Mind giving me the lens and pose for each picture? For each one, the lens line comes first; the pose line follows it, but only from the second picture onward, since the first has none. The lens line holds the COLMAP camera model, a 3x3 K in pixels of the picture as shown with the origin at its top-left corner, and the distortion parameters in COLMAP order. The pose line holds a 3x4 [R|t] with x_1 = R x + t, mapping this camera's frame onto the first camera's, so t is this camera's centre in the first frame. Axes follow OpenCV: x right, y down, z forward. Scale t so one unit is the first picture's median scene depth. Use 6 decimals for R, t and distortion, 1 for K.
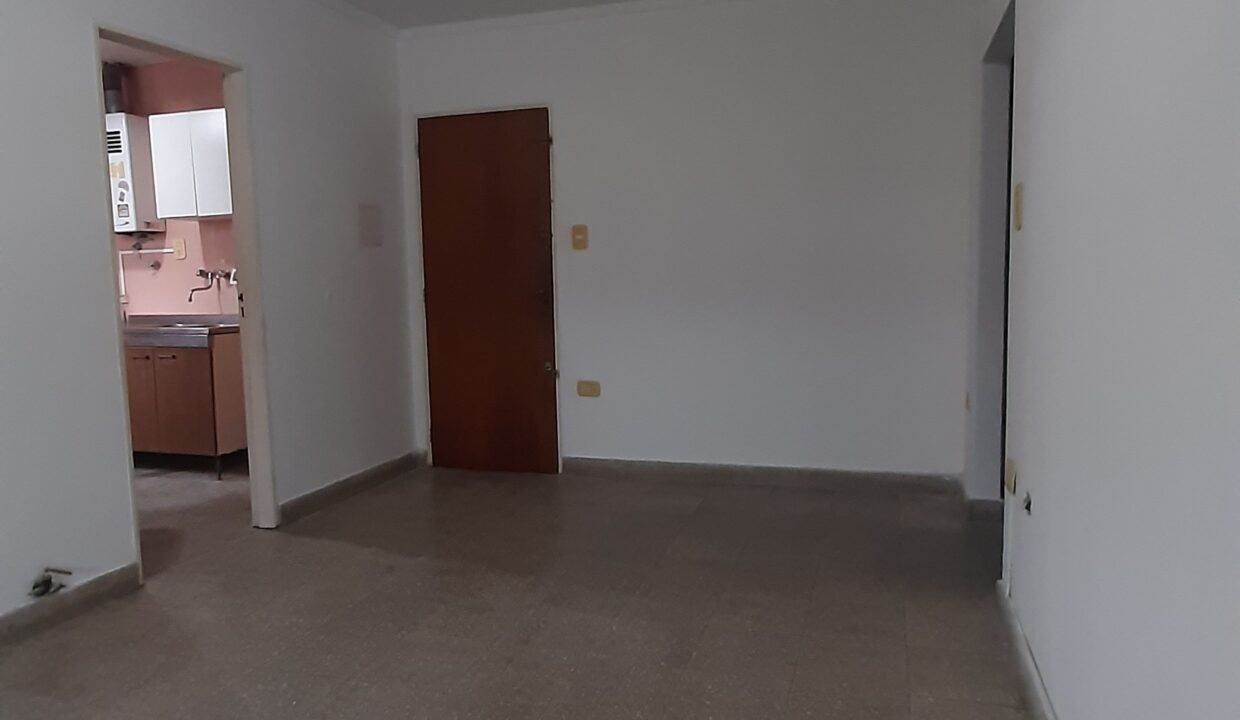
lens RADIAL K [[850.1, 0, 620.6], [0, 850.1, 360.6], [0, 0, 1]] dist [0.002808, 0.000592]
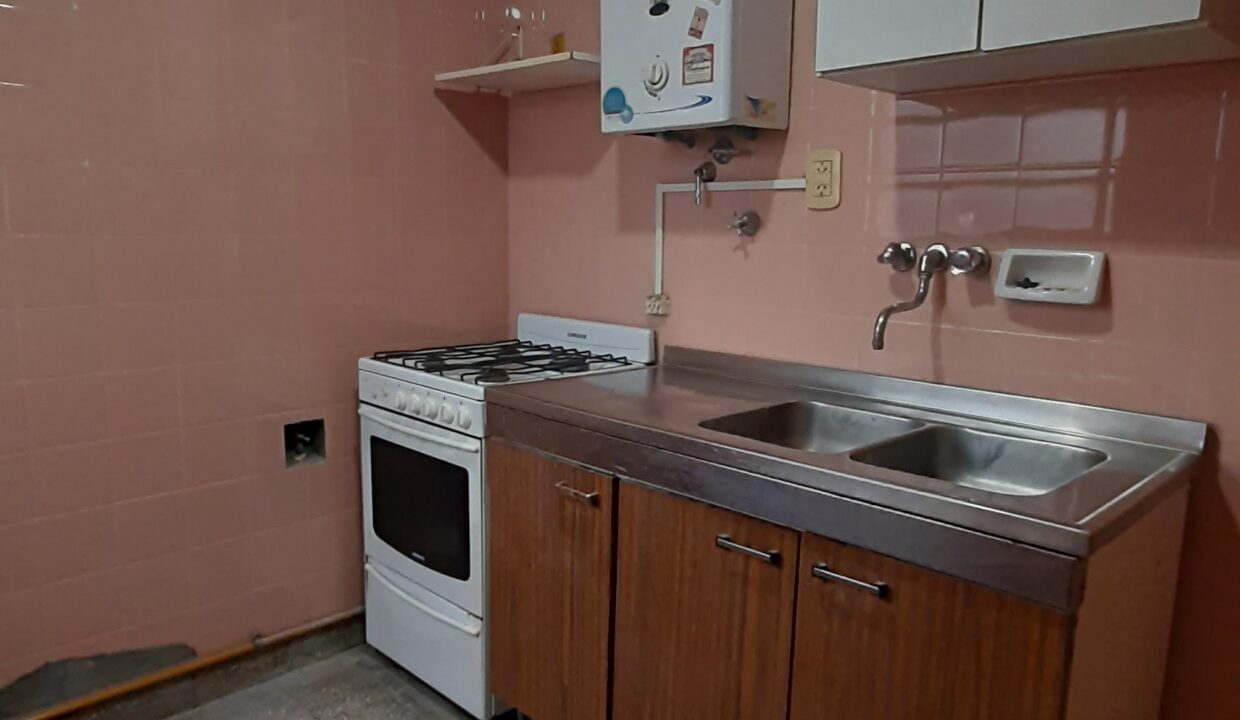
lens RADIAL K [[850.1, 0, 619.3], [0, 850.1, 358.3], [0, 0, 1]] dist [0.002808, 0.000592]
pose [[0.893965, 0.103423, -0.436040, -0.432571], [-0.079447, 0.994168, 0.072922, -0.076812], [0.441039, -0.030547, 0.896968, 0.646093]]
